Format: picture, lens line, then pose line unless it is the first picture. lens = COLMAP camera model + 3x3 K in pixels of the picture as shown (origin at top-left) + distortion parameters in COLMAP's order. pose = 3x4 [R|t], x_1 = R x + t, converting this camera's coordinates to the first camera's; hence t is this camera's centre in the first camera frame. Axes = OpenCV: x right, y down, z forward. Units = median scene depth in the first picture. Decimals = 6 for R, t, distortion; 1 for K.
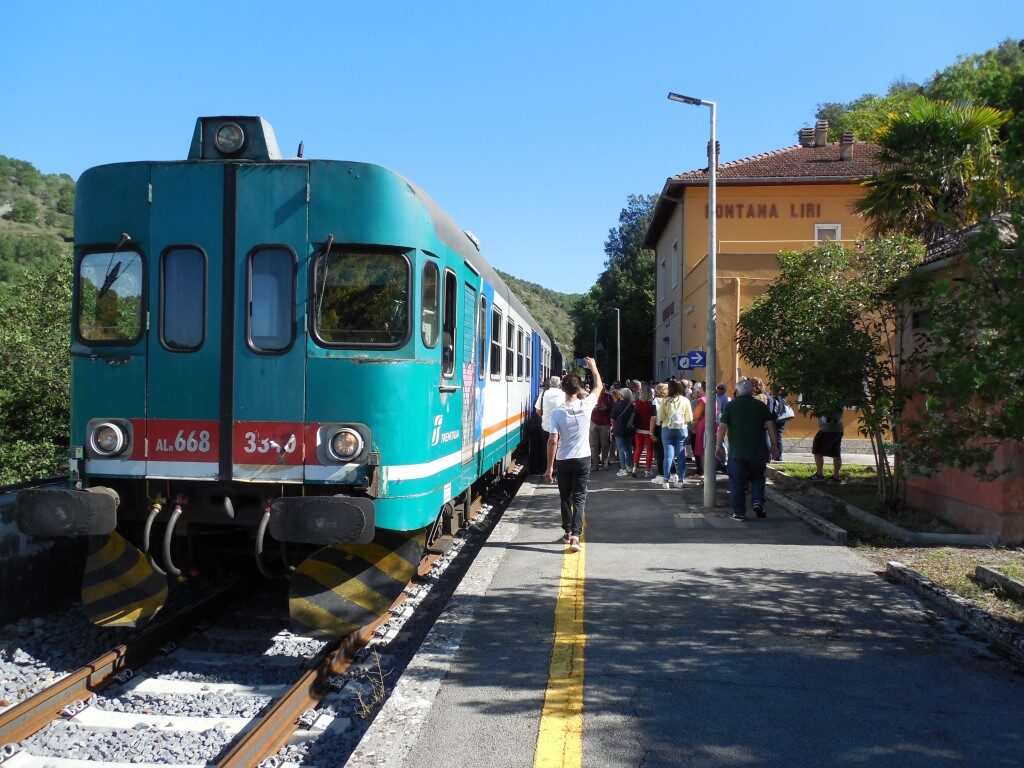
lens RADIAL K [[749.0, 0, 512.9], [0, 749.0, 378.6], [0, 0, 1]] dist [-0.007755, 0.005014]
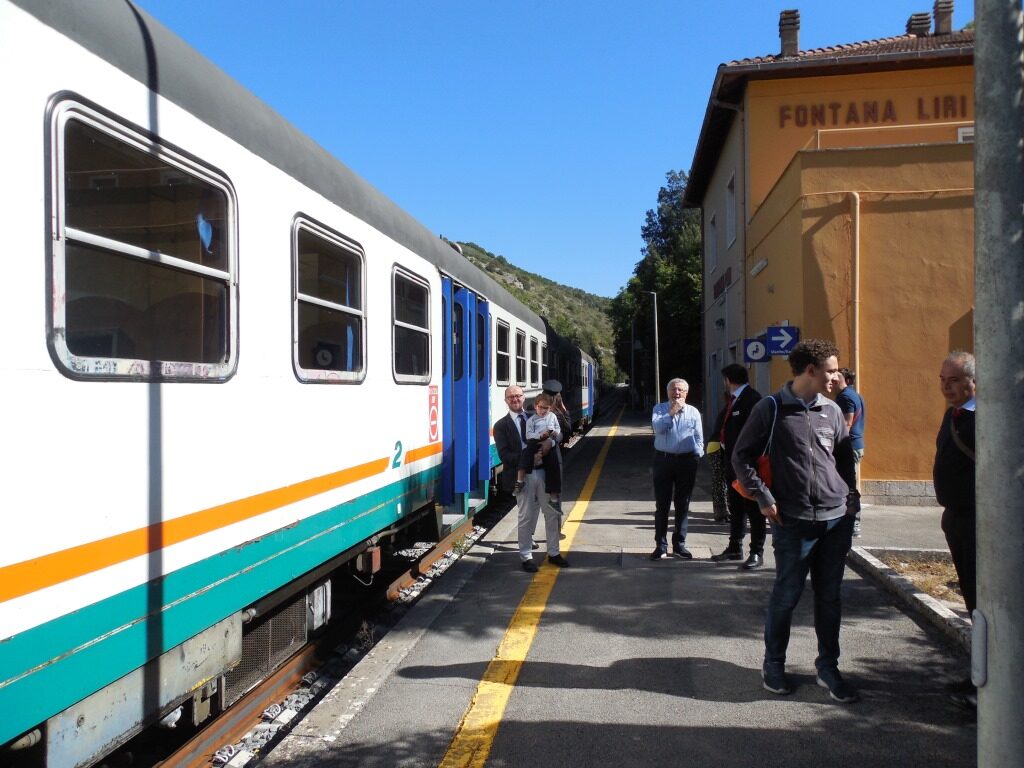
lens RADIAL K [[749.0, 0, 494.9], [0, 749.0, 381.7], [0, 0, 1]] dist [-0.007755, 0.005014]
pose [[0.996284, -0.022197, -0.083218, 0.028613], [0.021755, 0.999744, -0.006206, 0.001491], [0.083335, 0.004373, 0.996512, 0.157988]]
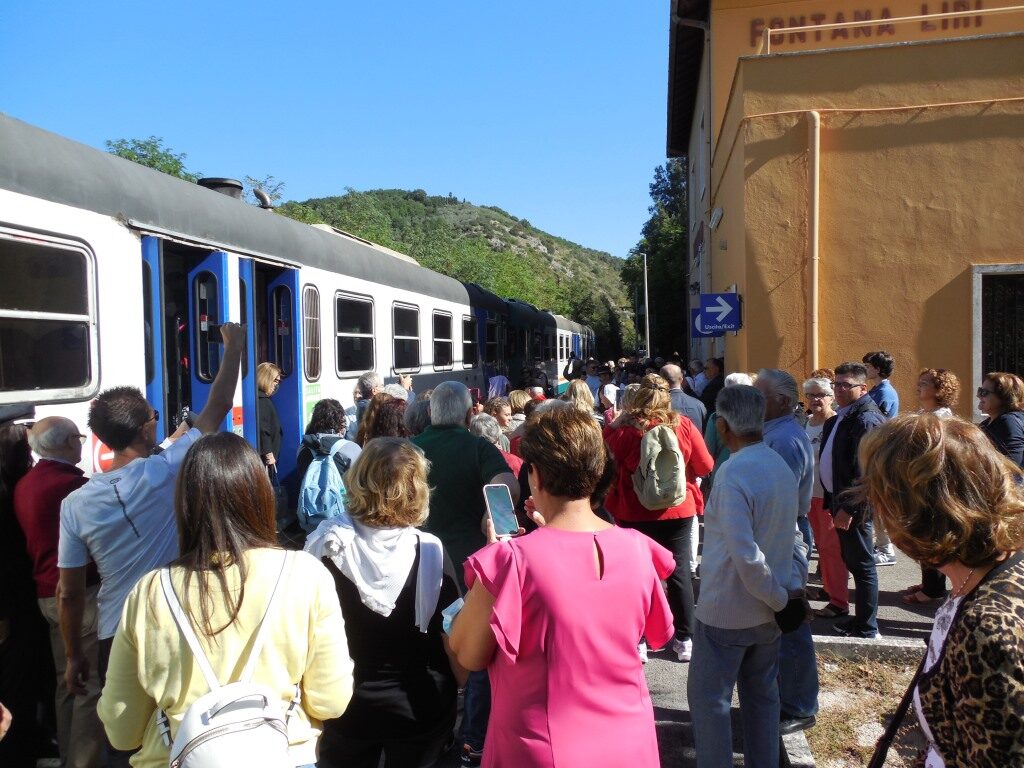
lens RADIAL K [[749.0, 0, 507.1], [0, 749.0, 385.7], [0, 0, 1]] dist [-0.007755, 0.005014]
pose [[0.993943, -0.034426, -0.104364, 0.062814], [0.039273, 0.998226, 0.044750, -0.002863], [0.102638, -0.048578, 0.993532, 0.209354]]
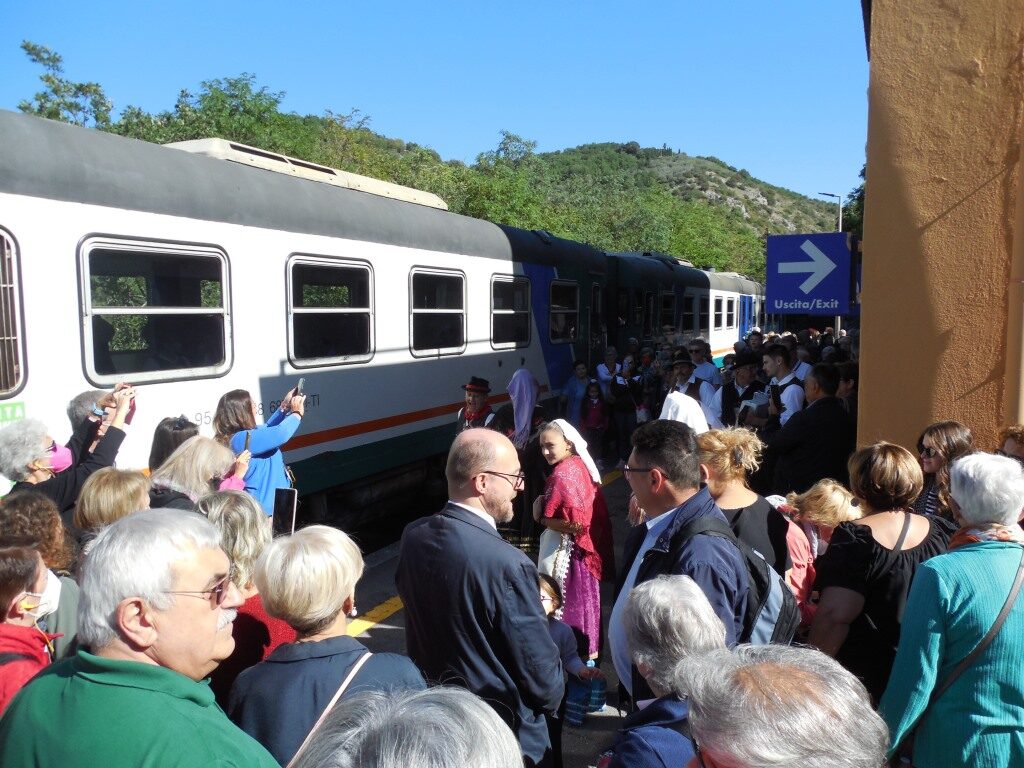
lens RADIAL K [[749.0, 0, 514.8], [0, 749.0, 382.9], [0, 0, 1]] dist [-0.007755, 0.005014]
pose [[0.932435, 0.011639, -0.361150, 0.091835], [0.022650, 0.995633, 0.090566, -0.006146], [0.360627, -0.092627, 0.928099, 0.292359]]
